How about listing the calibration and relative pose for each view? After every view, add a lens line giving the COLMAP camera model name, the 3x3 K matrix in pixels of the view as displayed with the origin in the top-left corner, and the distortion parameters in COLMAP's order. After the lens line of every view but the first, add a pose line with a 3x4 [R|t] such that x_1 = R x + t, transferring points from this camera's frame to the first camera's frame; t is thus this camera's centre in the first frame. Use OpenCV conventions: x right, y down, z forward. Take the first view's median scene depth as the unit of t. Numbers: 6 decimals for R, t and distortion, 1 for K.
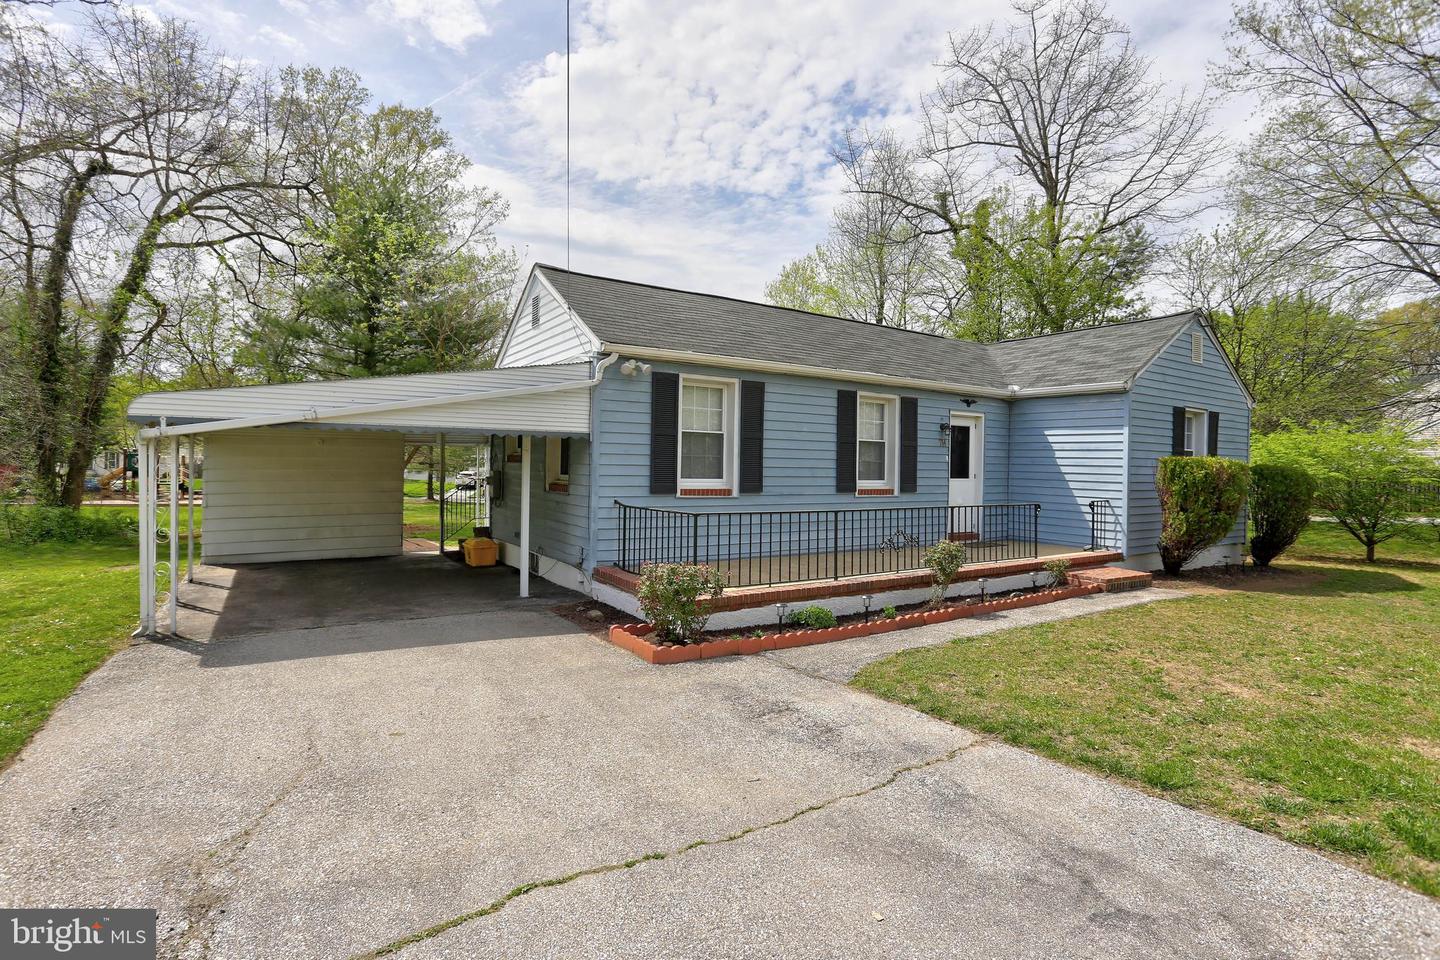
lens RADIAL K [[717.6, 0, 721.7], [0, 717.6, 464.6], [0, 0, 1]] dist [-0.076328, 0.030240]
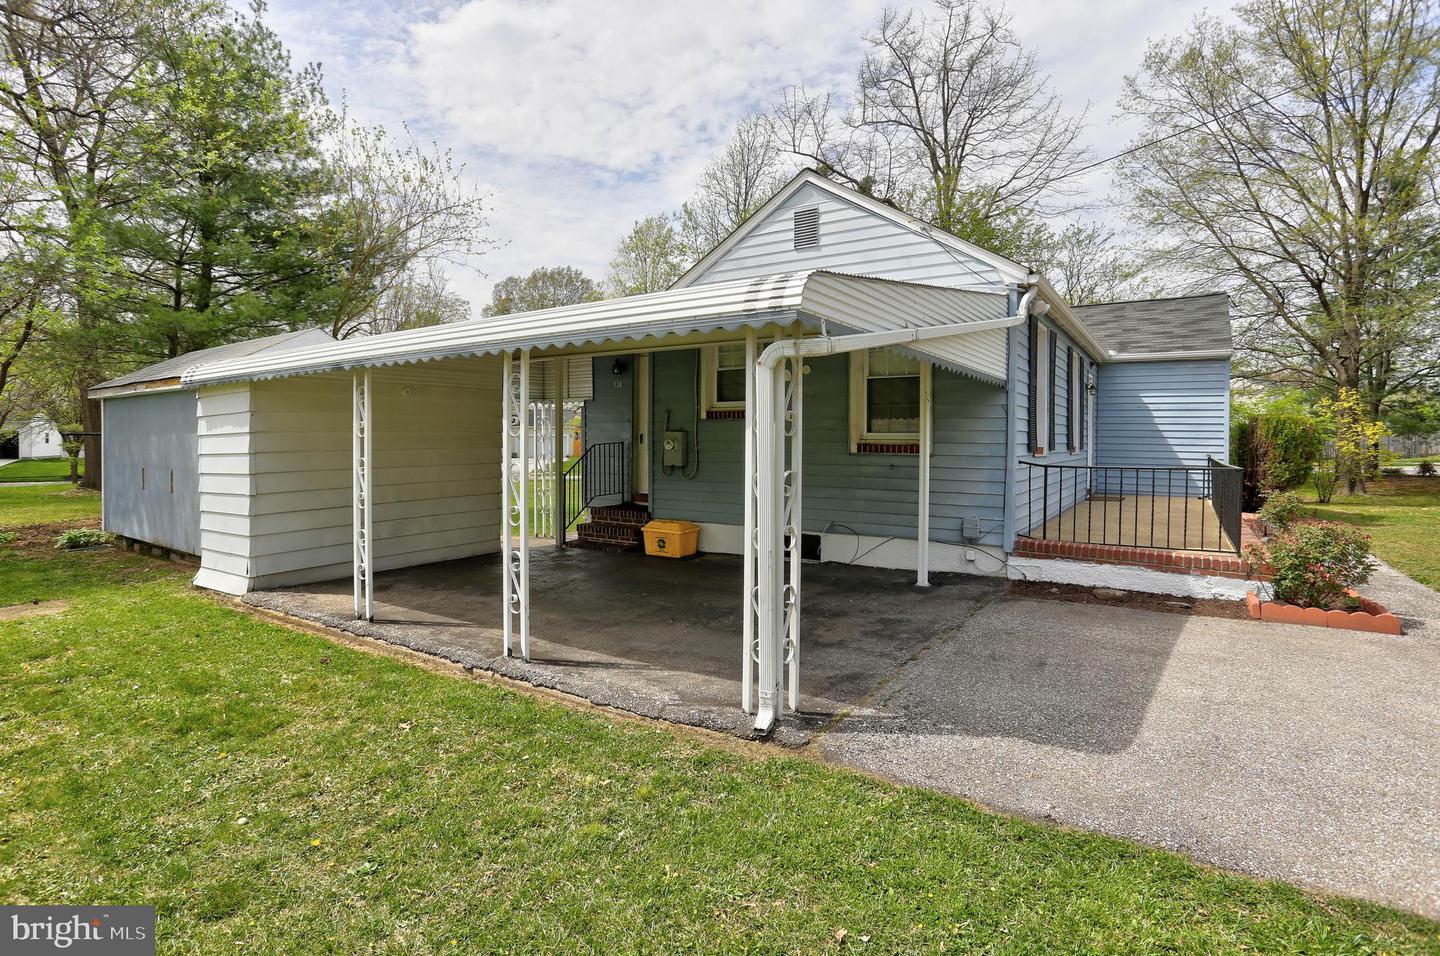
lens RADIAL K [[713.3, 0, 725.1], [0, 713.3, 444.9], [0, 0, 1]] dist [-0.081022, 0.037205]
pose [[0.919094, -0.013884, 0.393795, -0.649240], [0.008392, 0.999842, 0.015663, 0.012451], [-0.393950, -0.011091, 0.919065, 0.299792]]
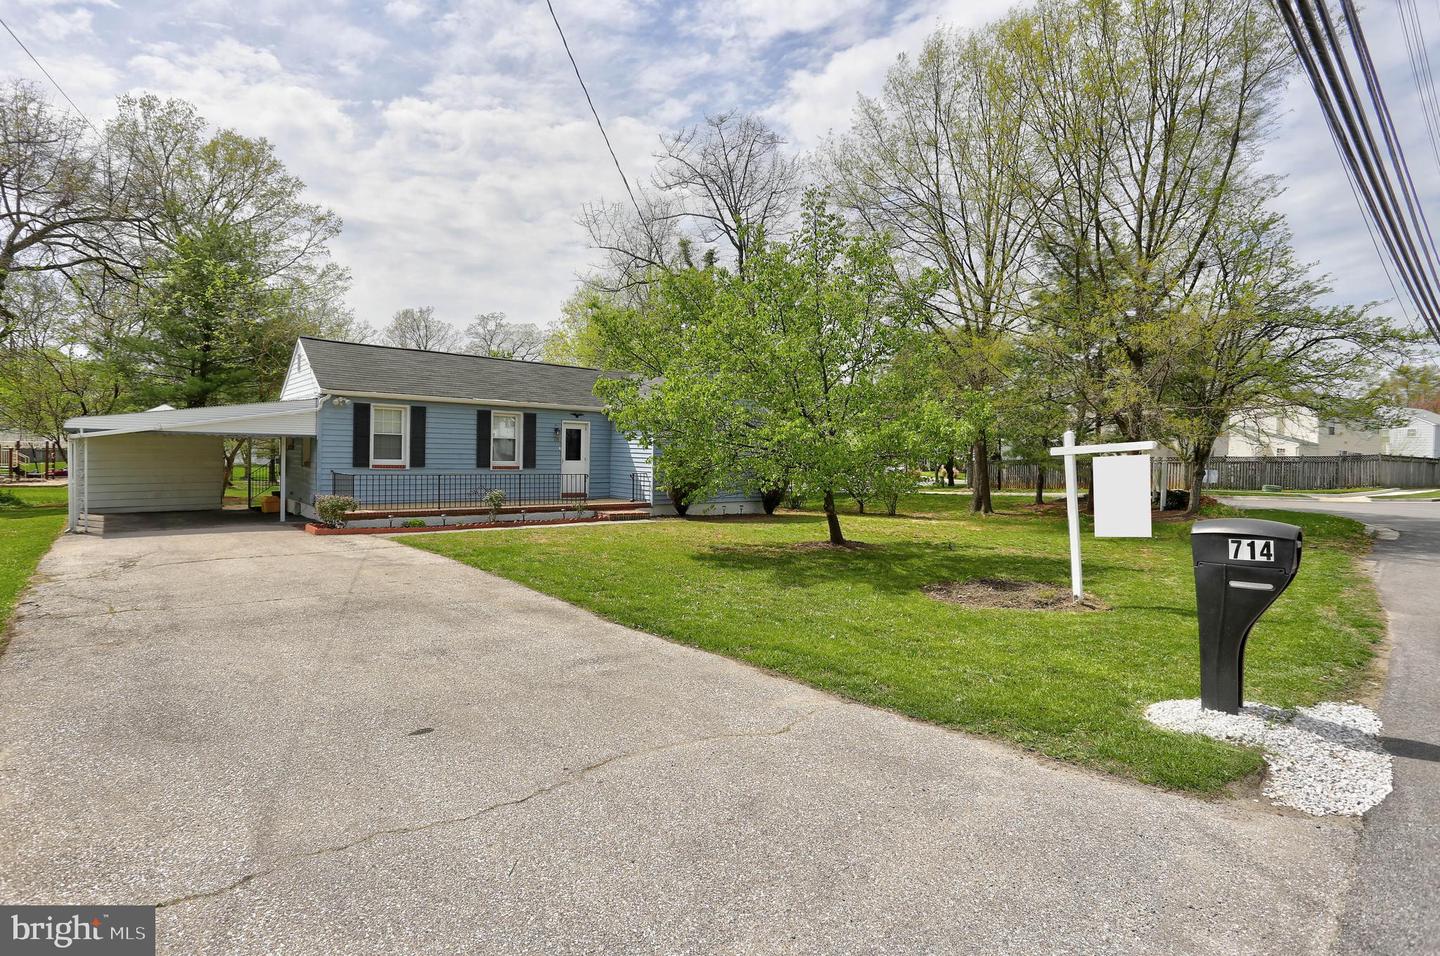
lens RADIAL K [[716.4, 0, 714.7], [0, 716.4, 457.6], [0, 0, 1]] dist [-0.080319, 0.038804]
pose [[0.987829, 0.003419, 0.155509, 0.466568], [-0.005284, 0.999919, 0.011586, -0.009293], [-0.155457, -0.012267, 0.987767, -0.826611]]
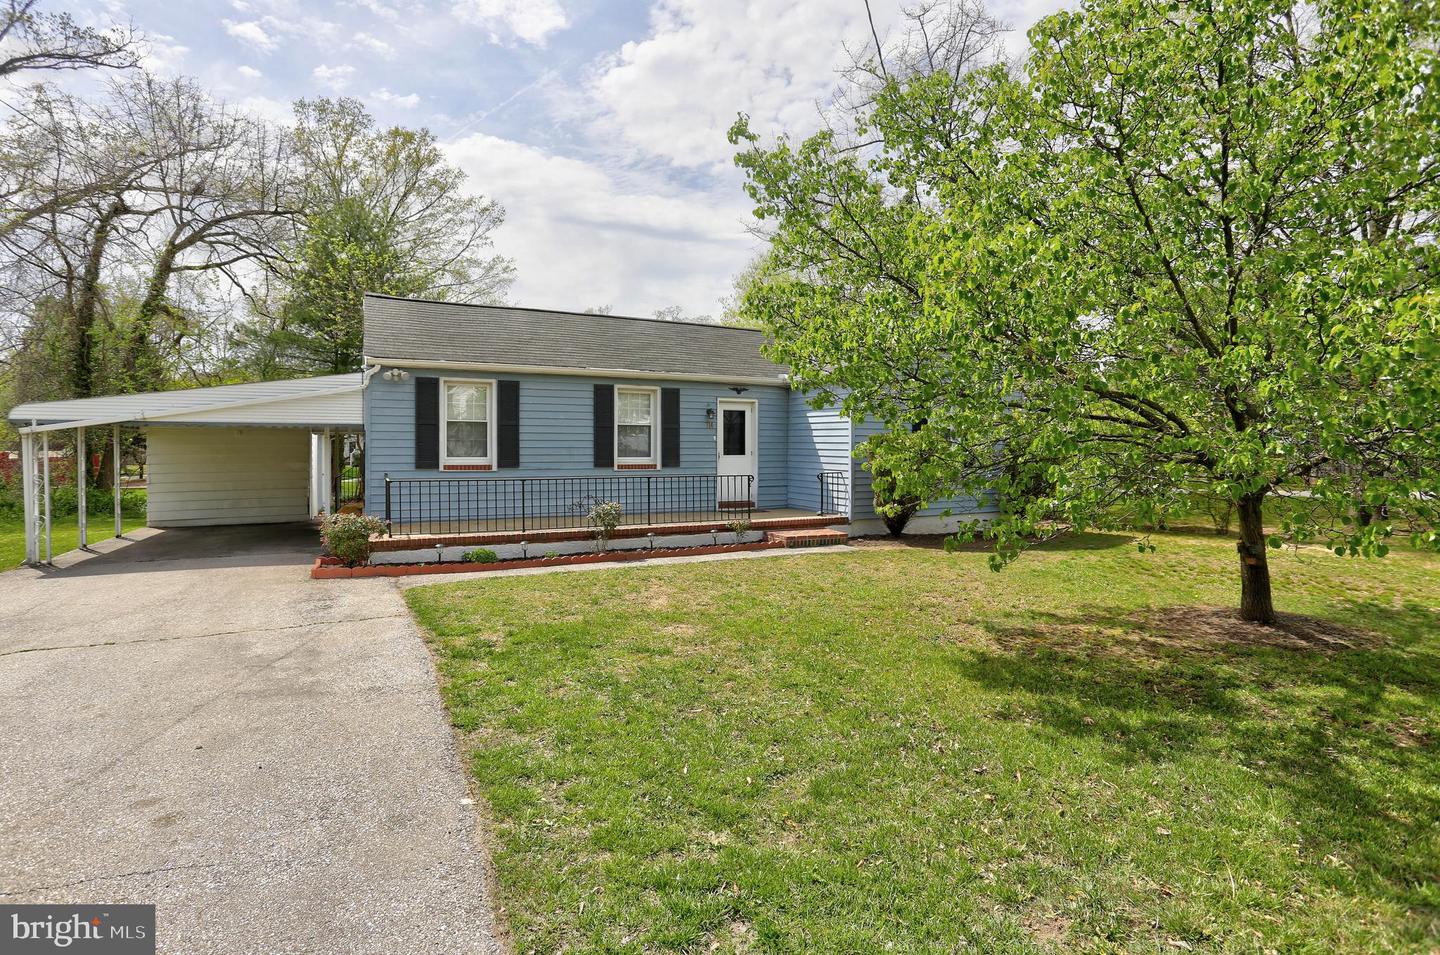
lens RADIAL K [[716.4, 0, 714.7], [0, 716.4, 457.1], [0, 0, 1]] dist [-0.080319, 0.038804]
pose [[0.994627, -0.011877, -0.102839, 0.491397], [0.013281, 0.999828, 0.012979, 0.008003], [0.102667, -0.014275, 0.994613, -0.206593]]
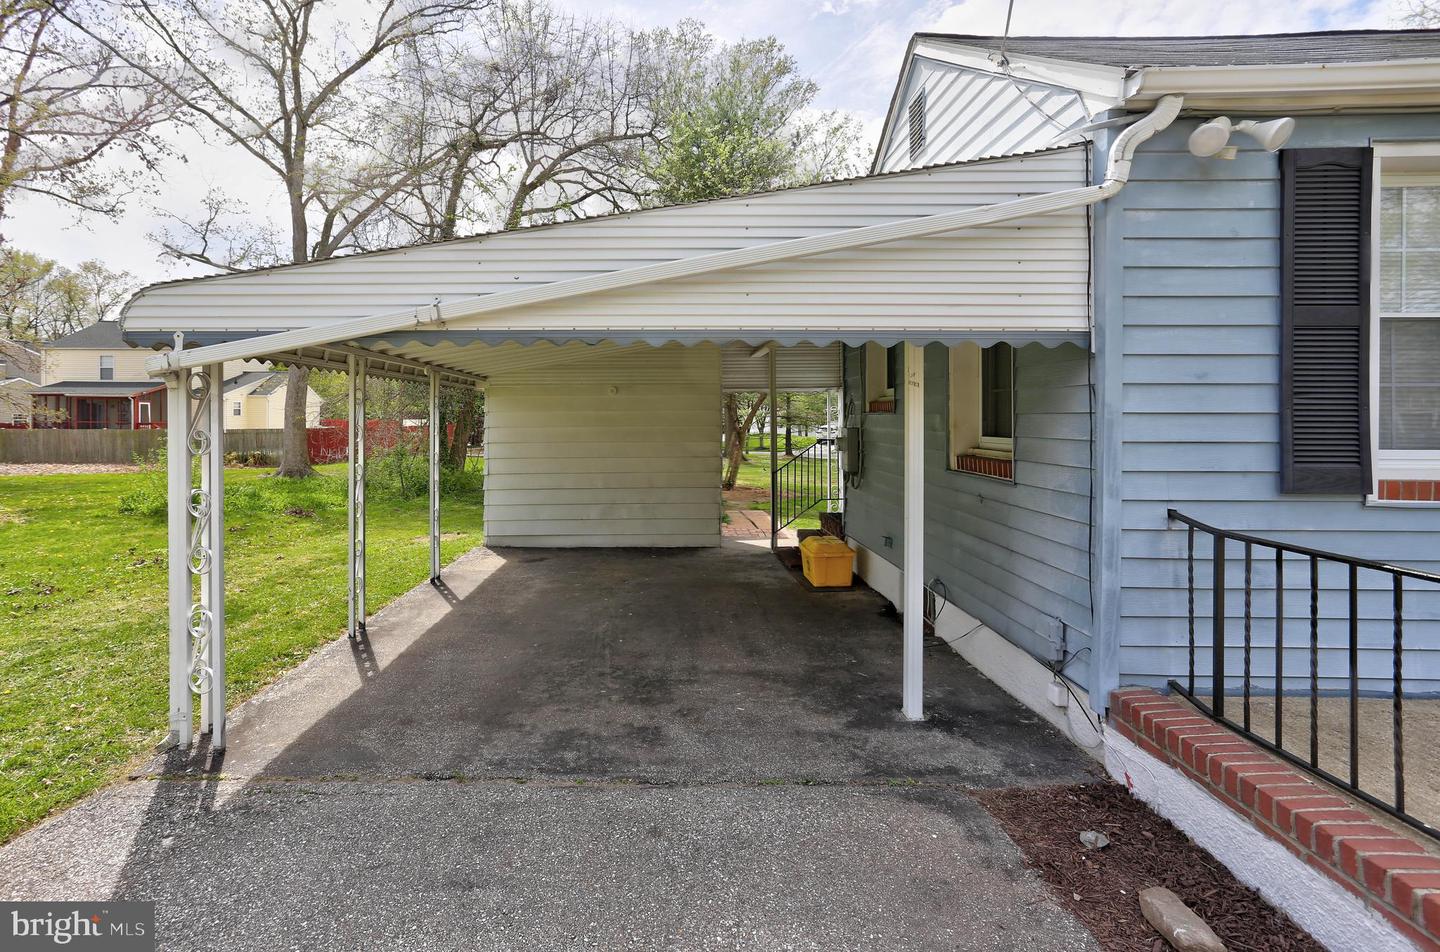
lens RADIAL K [[708.6, 0, 646.5], [0, 708.6, 413.5], [0, 0, 1]] dist [-0.054087, 0.037271]
pose [[0.827327, -0.015413, -0.561508, -0.137755], [0.012116, 0.999881, -0.009594, 0.000414], [0.561589, 0.001134, 0.827415, 0.450951]]
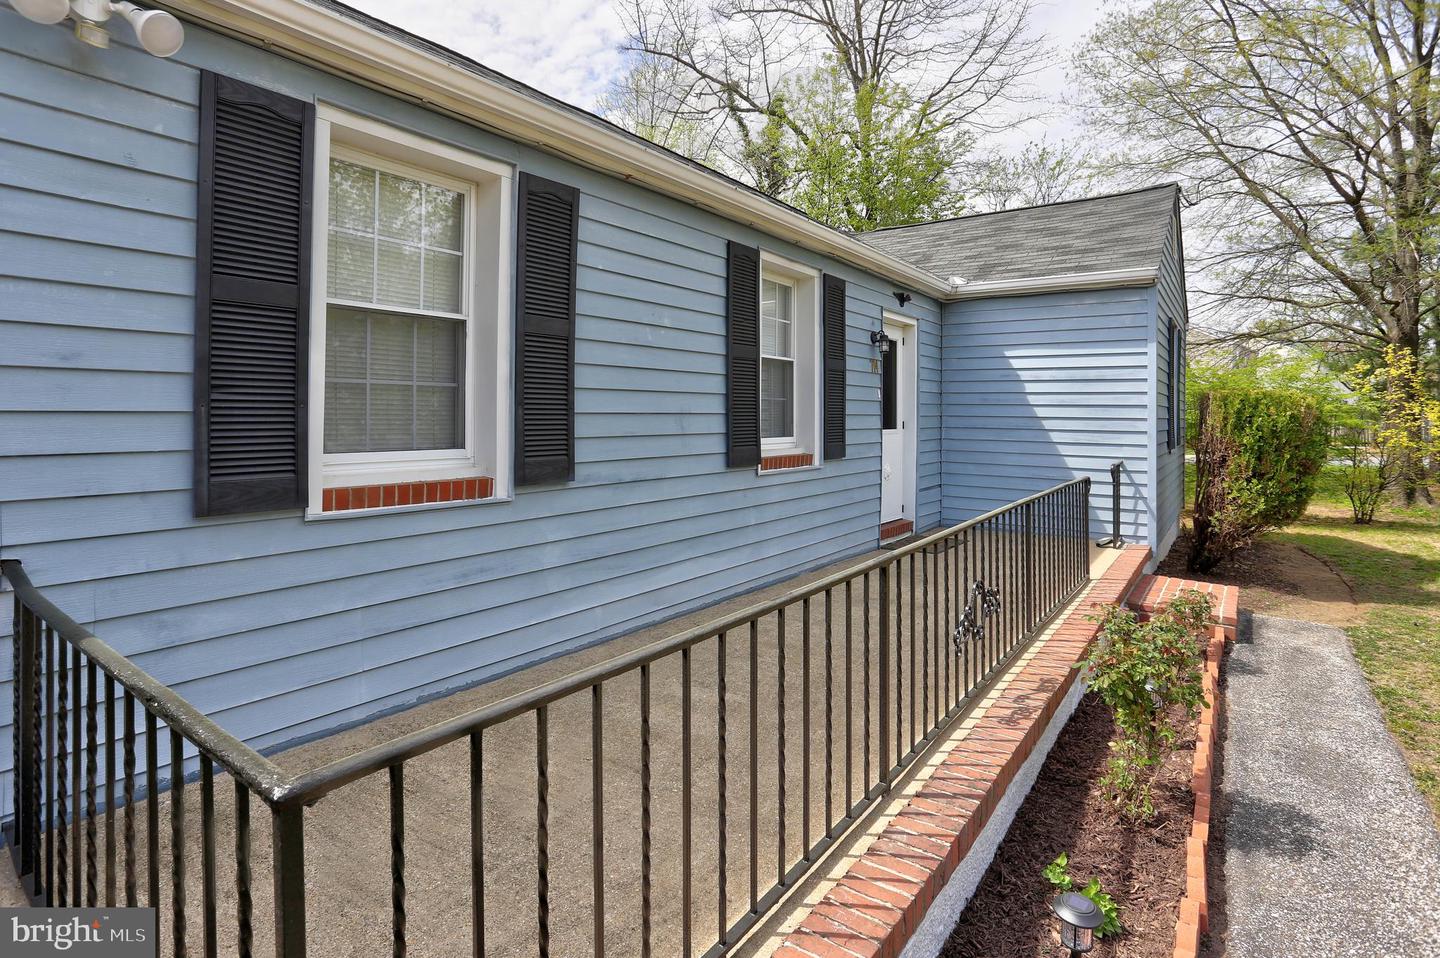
lens RADIAL K [[737.9, 0, 719.6], [0, 737.9, 410.7], [0, 0, 1]] dist [-0.071601, 0.034071]
pose [[0.933656, -0.009605, 0.358041, -0.009149], [0.008957, 0.999954, 0.003467, 0.001021], [-0.358058, -0.000030, 0.933699, 0.565807]]
